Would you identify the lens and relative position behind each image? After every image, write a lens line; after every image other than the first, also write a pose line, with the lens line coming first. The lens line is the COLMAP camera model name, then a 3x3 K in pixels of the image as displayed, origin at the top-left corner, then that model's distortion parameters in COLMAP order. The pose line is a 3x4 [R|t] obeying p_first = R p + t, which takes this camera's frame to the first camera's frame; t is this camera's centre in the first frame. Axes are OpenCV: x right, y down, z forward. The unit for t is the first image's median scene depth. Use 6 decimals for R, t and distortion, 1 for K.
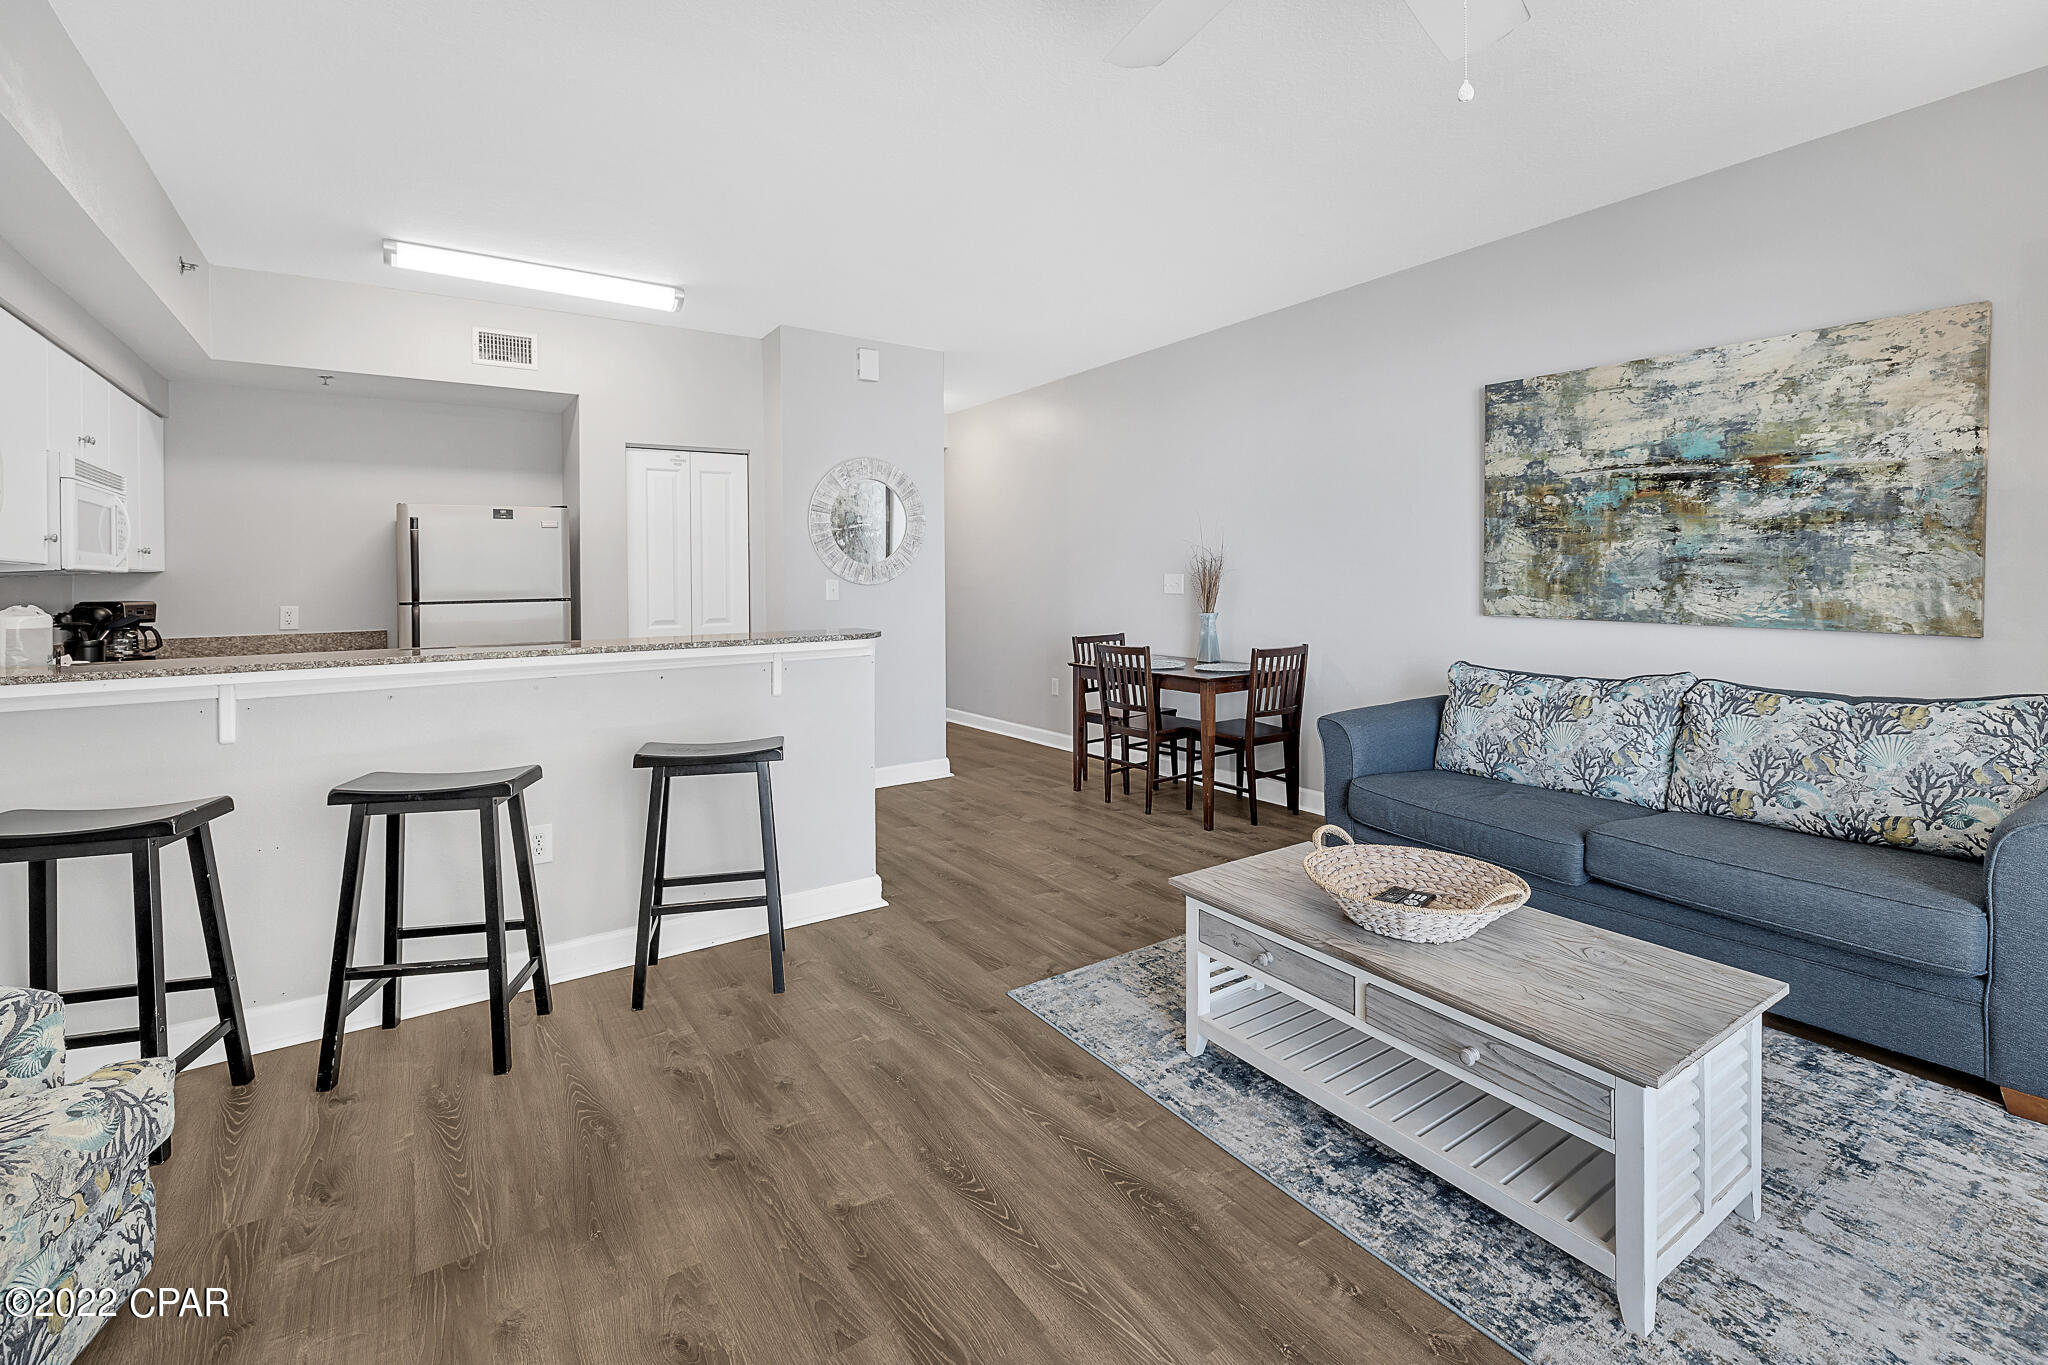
lens RADIAL K [[896.6, 0, 1021.4], [0, 896.6, 593.5], [0, 0, 1]] dist [-0.000434, 0.000142]
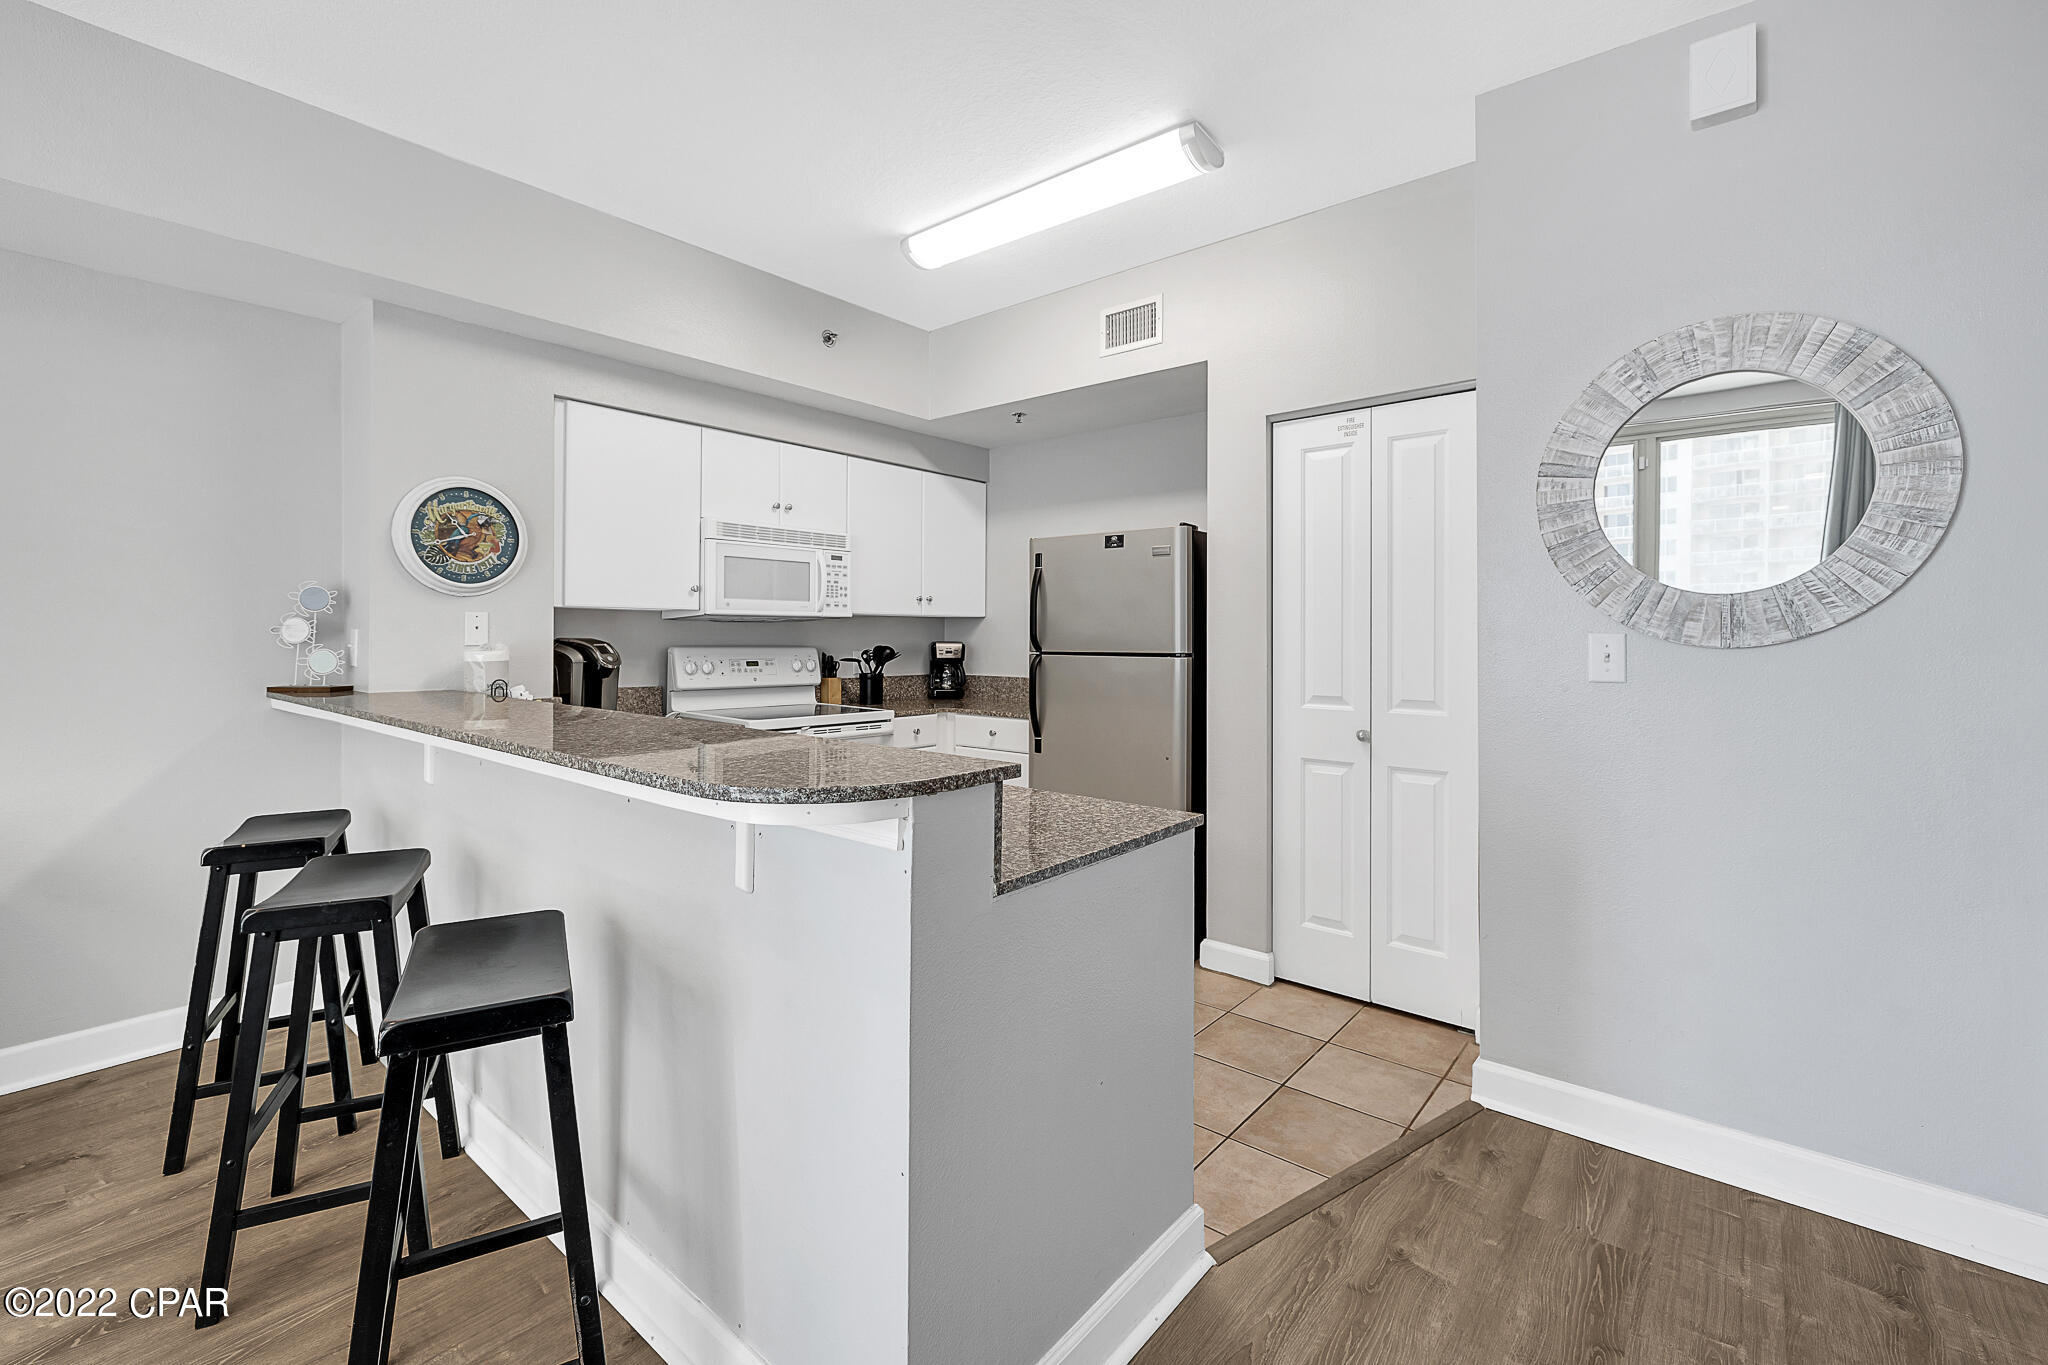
lens RADIAL K [[877.2, 0, 1031.2], [0, 877.2, 630.6], [0, 0, 1]] dist [0.000338, -0.000268]
pose [[0.279509, 0.011878, -0.960070, 0.189025], [-0.023708, 0.999704, 0.005466, -0.020655], [0.959850, 0.021234, 0.279708, 1.054877]]
